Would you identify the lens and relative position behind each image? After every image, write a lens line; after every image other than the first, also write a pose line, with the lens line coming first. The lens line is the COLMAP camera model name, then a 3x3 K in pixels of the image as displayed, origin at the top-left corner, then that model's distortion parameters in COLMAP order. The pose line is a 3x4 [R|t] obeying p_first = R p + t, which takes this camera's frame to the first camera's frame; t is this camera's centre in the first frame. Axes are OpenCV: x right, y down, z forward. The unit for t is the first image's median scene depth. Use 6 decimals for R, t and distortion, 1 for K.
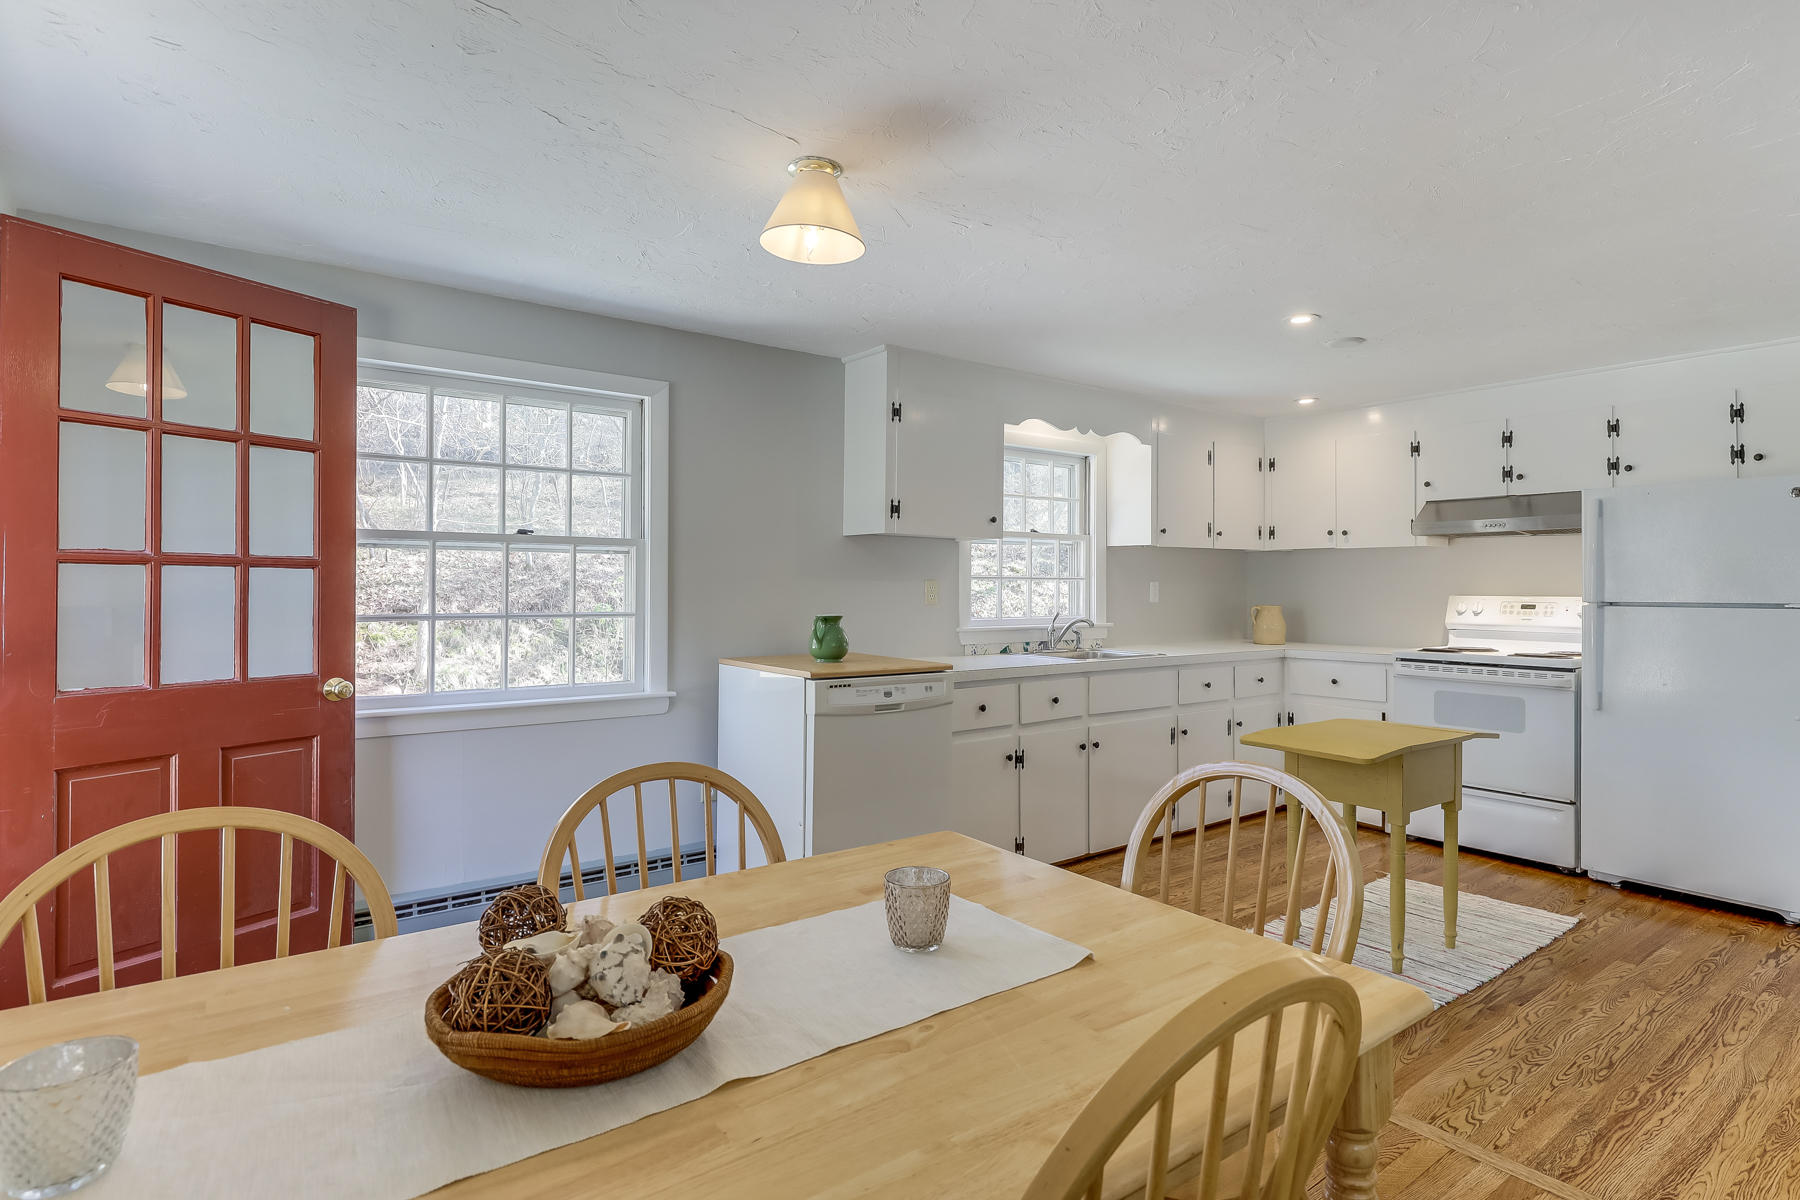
lens RADIAL K [[948.6, 0, 918.4], [0, 948.6, 574.8], [0, 0, 1]] dist [0.001006, -0.000170]
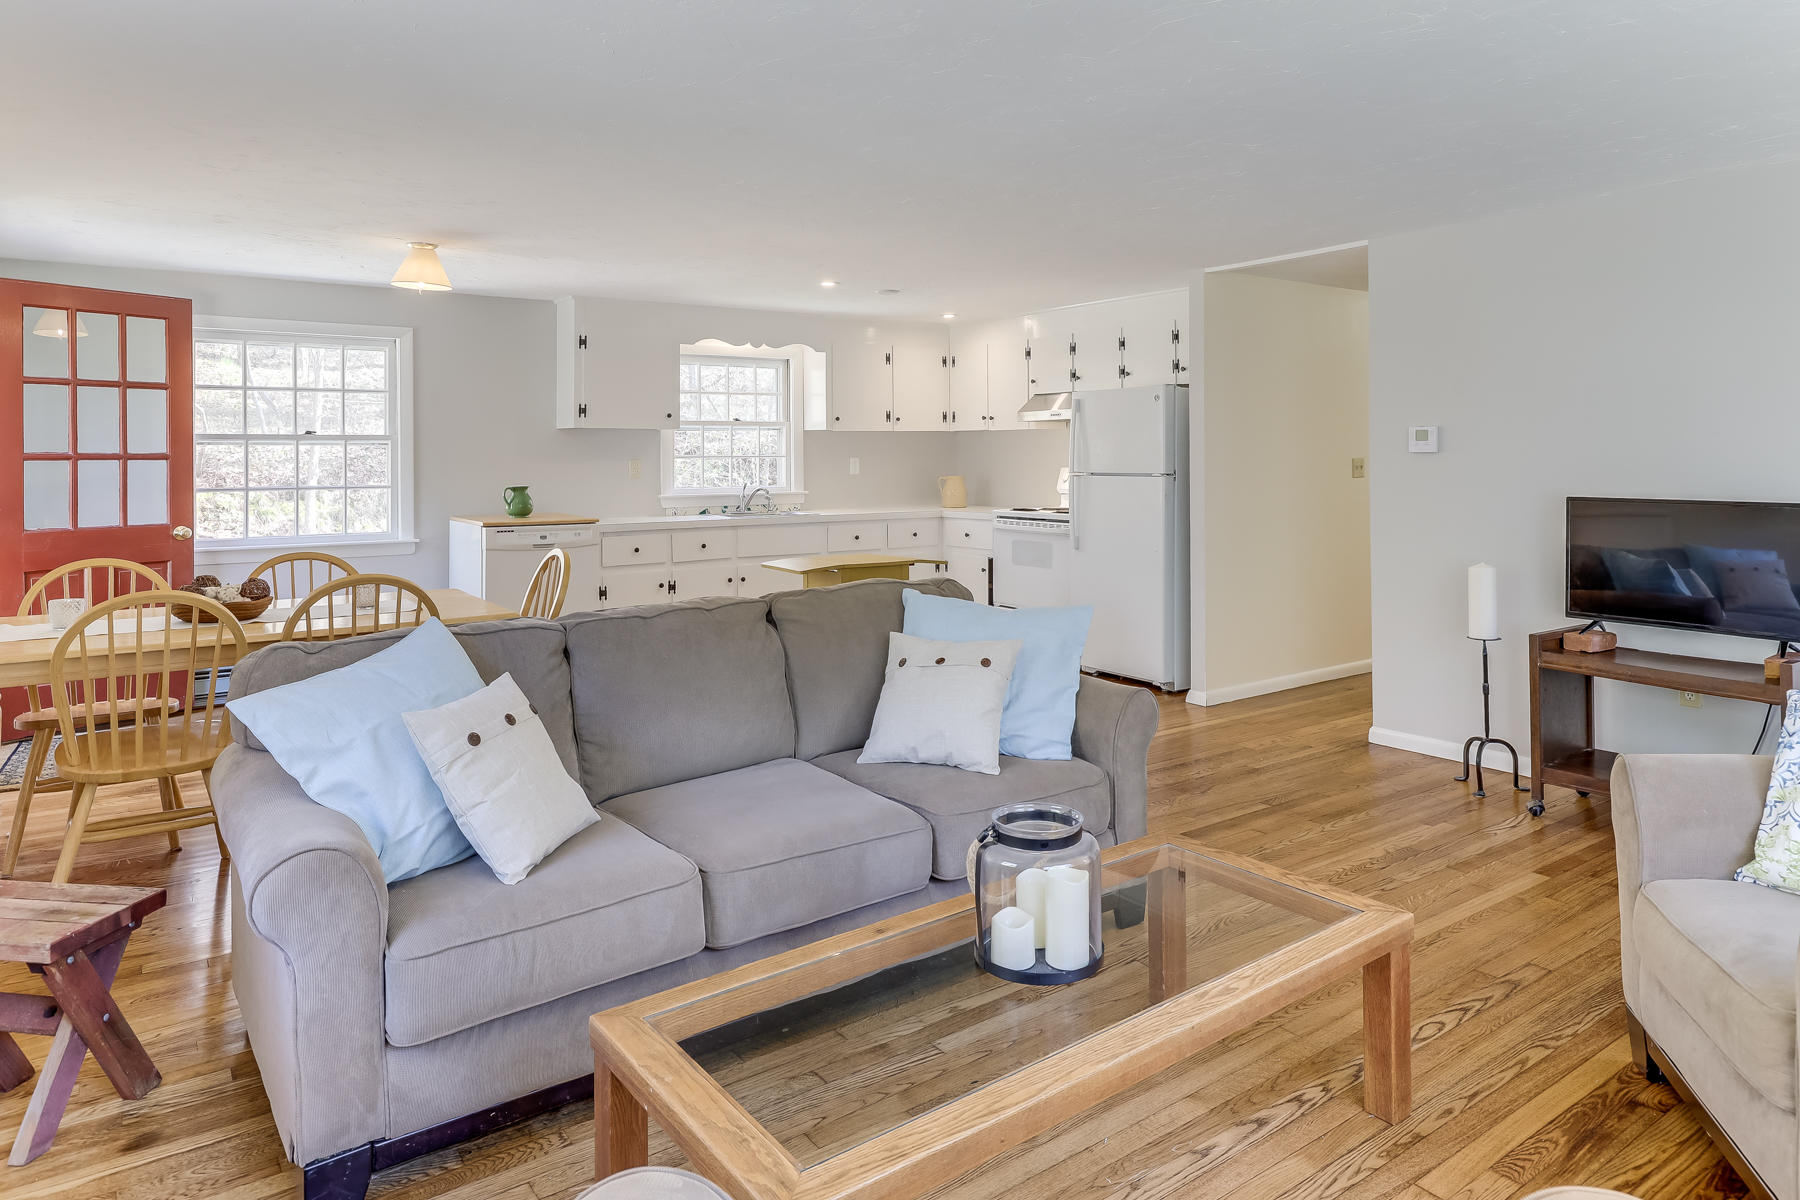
lens RADIAL K [[1169.0, 0, 938.1], [0, 1169.0, 446.7], [0, 0, 1]] dist [0.004399, 0.001365]
pose [[0.999595, -0.008808, -0.027054, 0.648580], [0.008995, 0.999936, 0.006797, -0.026789], [0.026992, -0.007038, 0.999611, -0.855414]]
